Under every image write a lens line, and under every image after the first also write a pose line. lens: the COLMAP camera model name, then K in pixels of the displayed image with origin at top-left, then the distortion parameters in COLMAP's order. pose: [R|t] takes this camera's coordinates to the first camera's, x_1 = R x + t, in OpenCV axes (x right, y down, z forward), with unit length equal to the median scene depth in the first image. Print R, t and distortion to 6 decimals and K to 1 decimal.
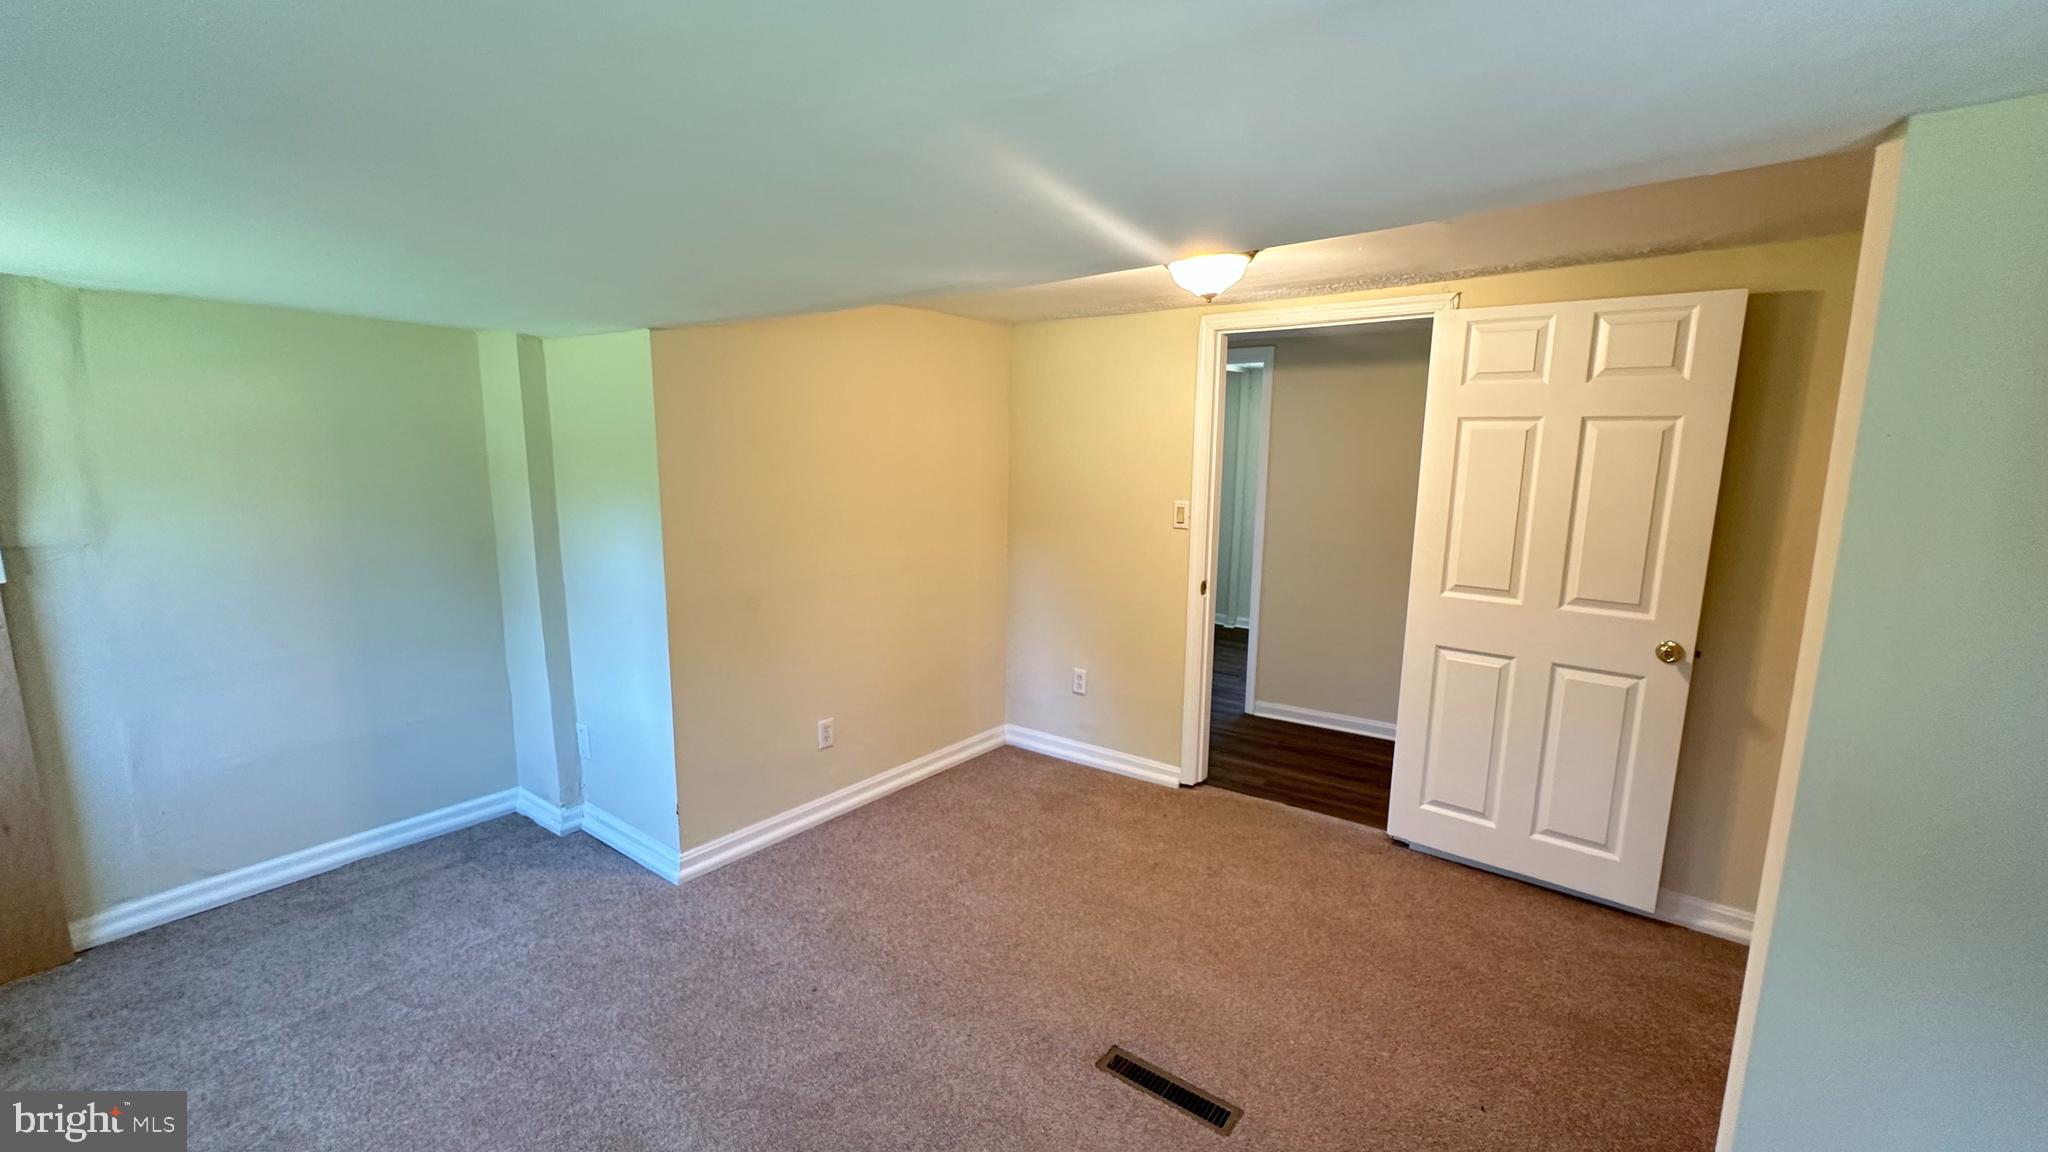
lens RADIAL K [[818.8, 0, 1023.7], [0, 818.8, 578.1], [0, 0, 1]] dist [0.000411, 0.001301]
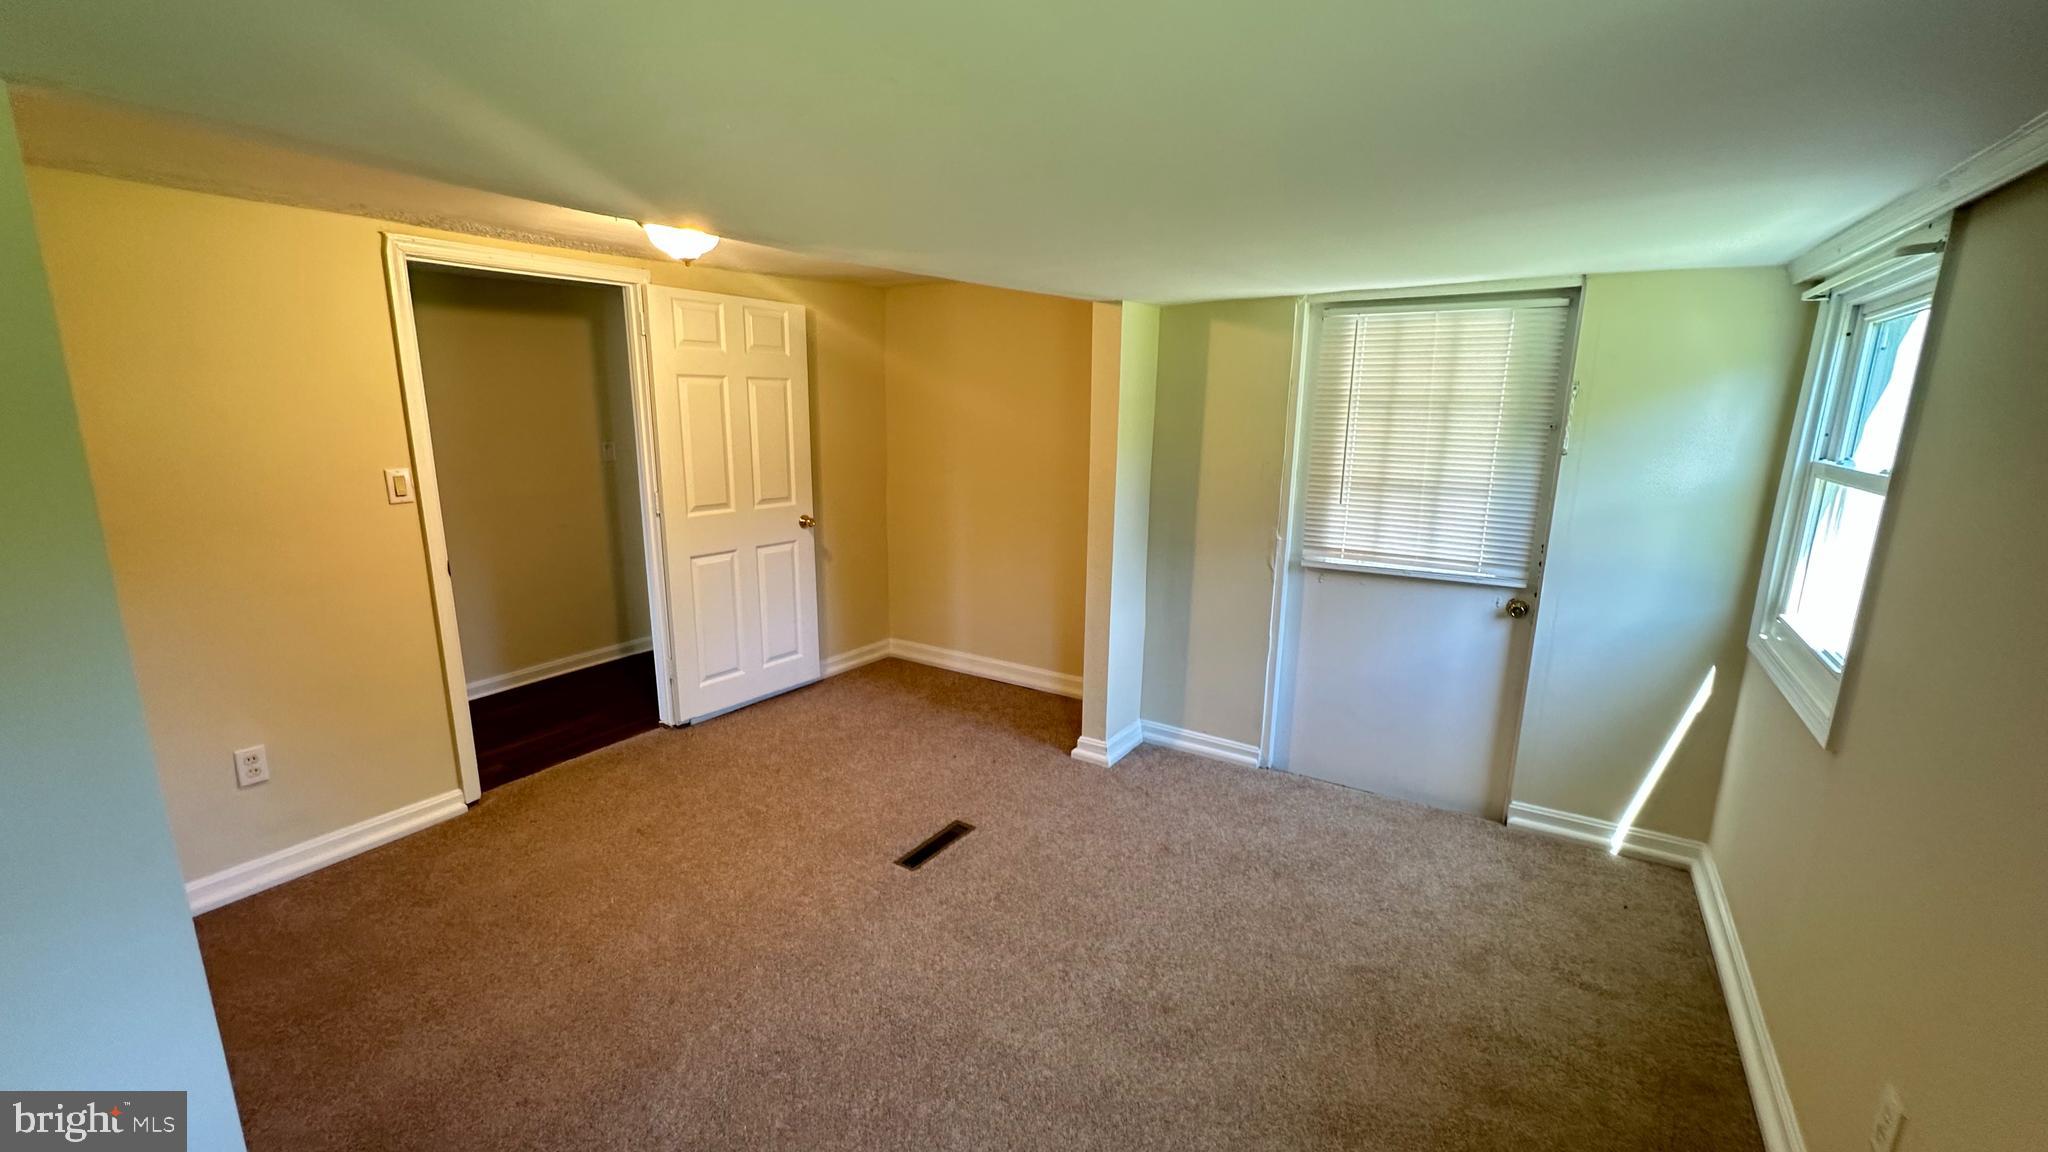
lens RADIAL K [[818.8, 0, 1020.3], [0, 818.8, 573.0], [0, 0, 1]] dist [0.000411, 0.001301]
pose [[-0.051411, -0.216716, 0.974880, -0.784391], [0.153013, 0.962936, 0.222130, -0.099641], [-0.986886, 0.160589, -0.016345, 0.542609]]
